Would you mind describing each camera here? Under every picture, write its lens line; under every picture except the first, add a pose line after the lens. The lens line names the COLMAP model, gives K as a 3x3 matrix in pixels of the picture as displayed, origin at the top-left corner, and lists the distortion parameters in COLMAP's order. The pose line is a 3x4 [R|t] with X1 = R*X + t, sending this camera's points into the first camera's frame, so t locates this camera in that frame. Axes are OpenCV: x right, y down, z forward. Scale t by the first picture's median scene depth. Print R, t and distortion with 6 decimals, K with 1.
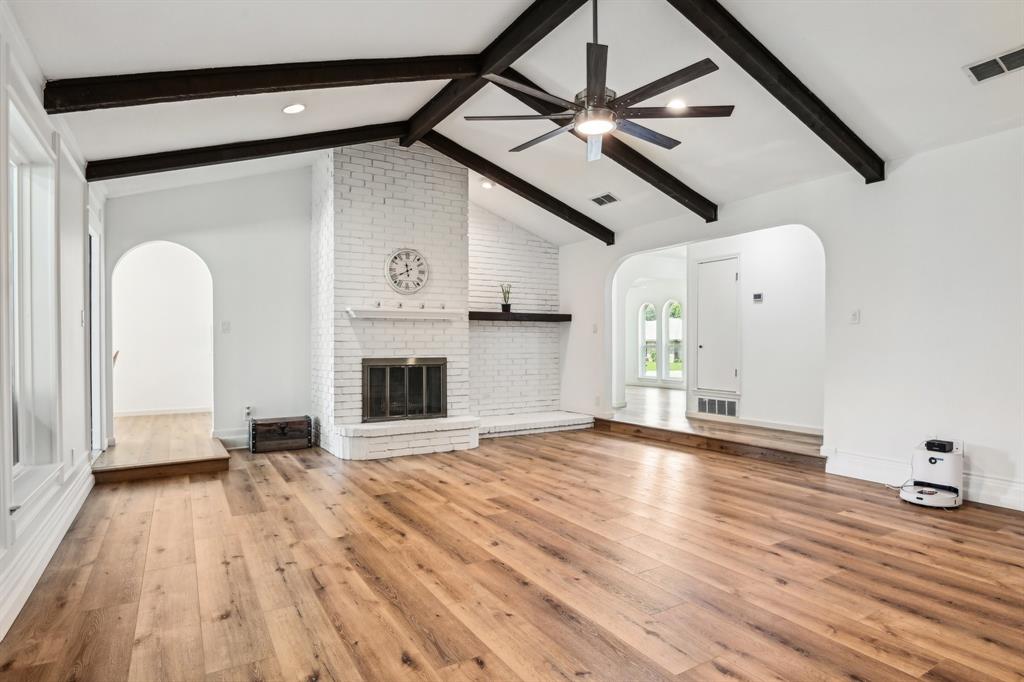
lens RADIAL K [[552.5, 0, 512.0], [0, 552.5, 341.0], [0, 0, 1]] dist [-0.000025, -0.017890]
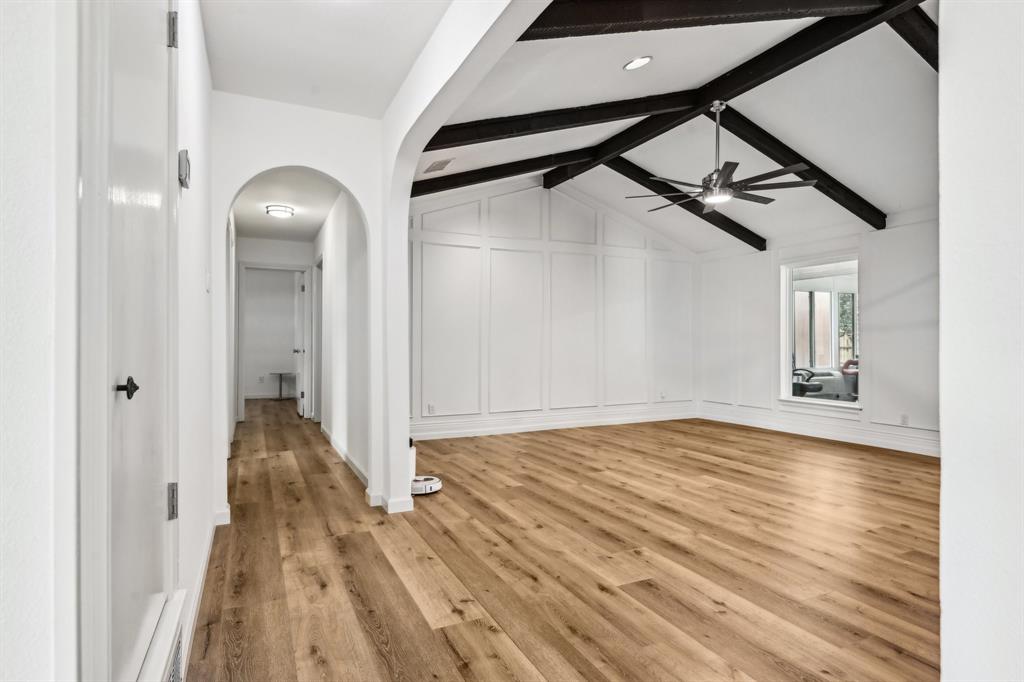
lens RADIAL K [[542.7, 0, 500.4], [0, 542.7, 345.6], [0, 0, 1]] dist [-0.029196, -0.000505]
pose [[-0.992824, 0.001548, 0.119571, 0.321712], [0.001063, 0.999991, -0.004124, 0.002054], [-0.119576, -0.003967, -0.992817, 1.445120]]
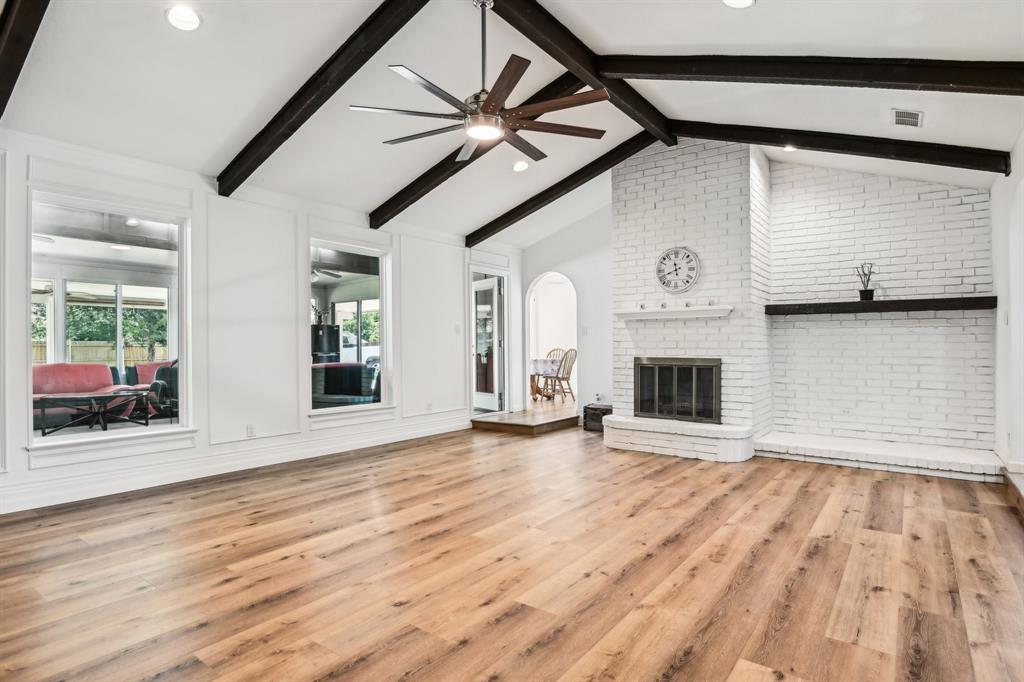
lens RADIAL K [[541.5, 0, 514.7], [0, 541.5, 347.1], [0, 0, 1]] dist [-0.003488, -0.015670]
pose [[0.381738, 0.005229, -0.924256, 0.641949], [0.004236, 0.999964, 0.007407, 0.003264], [0.924261, -0.006743, 0.381702, 0.388849]]
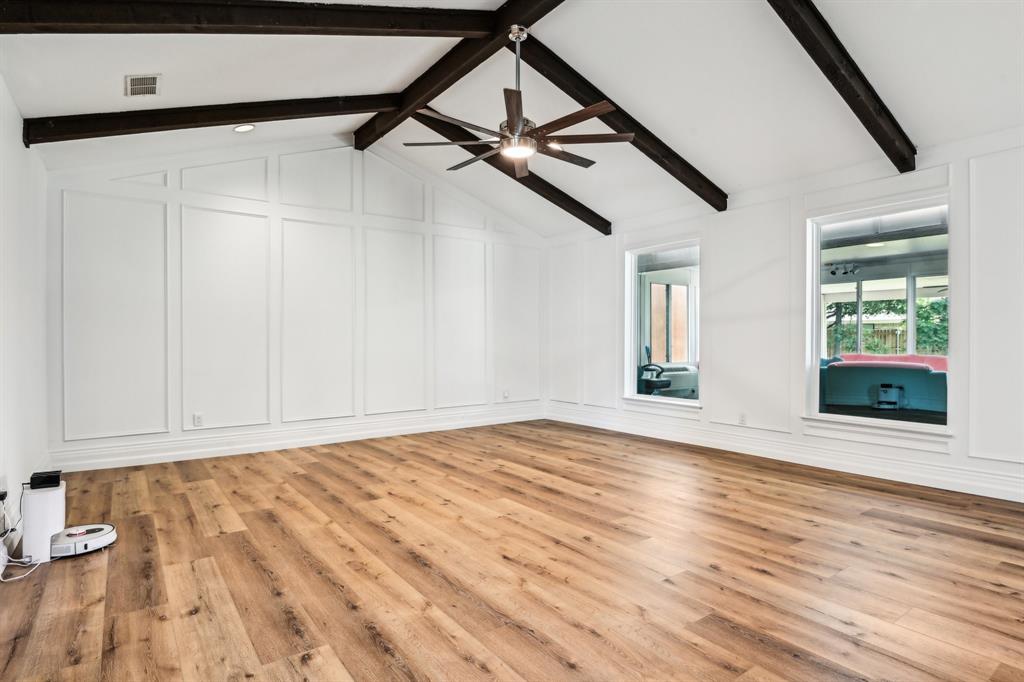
lens RADIAL K [[541.5, 0, 514.7], [0, 541.5, 347.1], [0, 0, 1]] dist [-0.003488, -0.015670]
pose [[-0.996312, 0.004667, -0.085672, 0.149237], [0.004343, 0.999983, 0.003967, 0.010055], [0.085689, 0.003581, -0.996315, 1.242489]]
